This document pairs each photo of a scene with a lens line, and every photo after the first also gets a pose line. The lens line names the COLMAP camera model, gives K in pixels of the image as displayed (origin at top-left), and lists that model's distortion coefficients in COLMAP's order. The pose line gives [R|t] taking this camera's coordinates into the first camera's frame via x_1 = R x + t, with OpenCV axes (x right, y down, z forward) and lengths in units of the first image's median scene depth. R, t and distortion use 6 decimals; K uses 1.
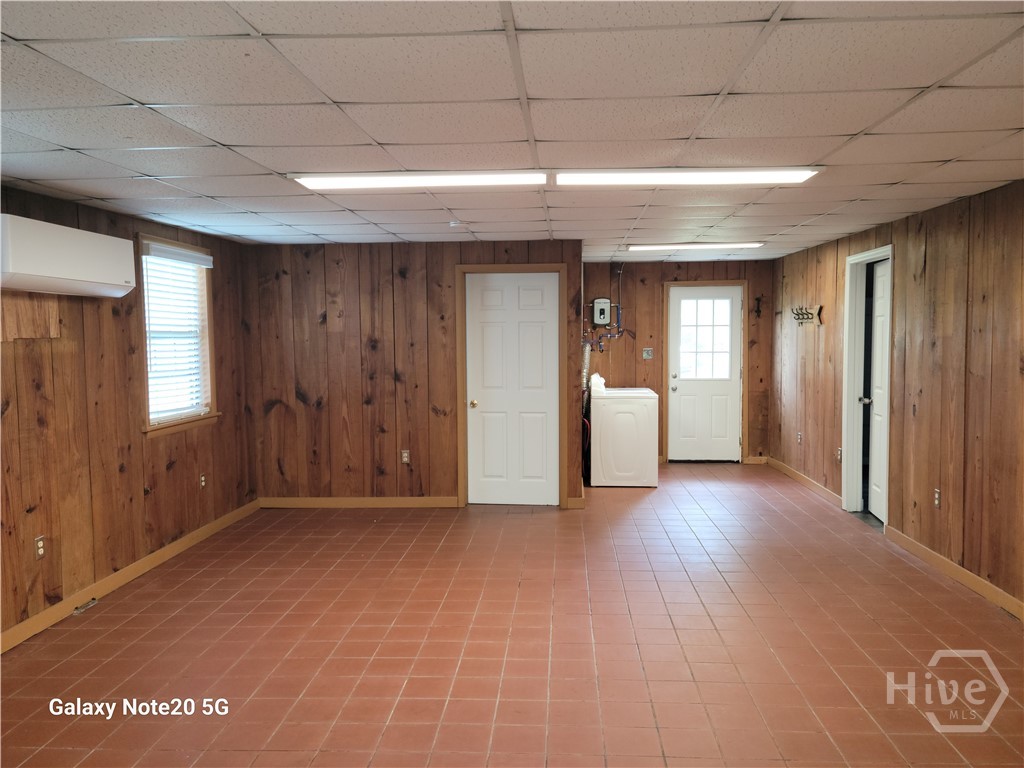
lens RADIAL K [[814.8, 0, 514.8], [0, 814.8, 383.4], [0, 0, 1]] dist [0.083504, -0.040259]
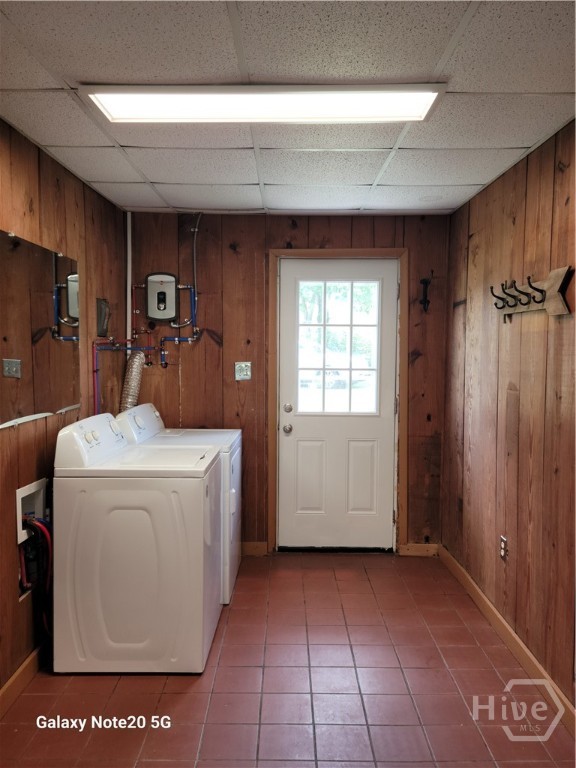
lens RADIAL K [[611.1, 0, 287.6], [0, 611.1, 382.1], [0, 0, 1]] dist [0.083504, -0.040259]
pose [[0.997926, 0.009284, 0.063705, 0.168899], [-0.009240, 0.999957, -0.000988, -0.028251], [-0.063712, 0.000398, 0.997968, 0.560351]]
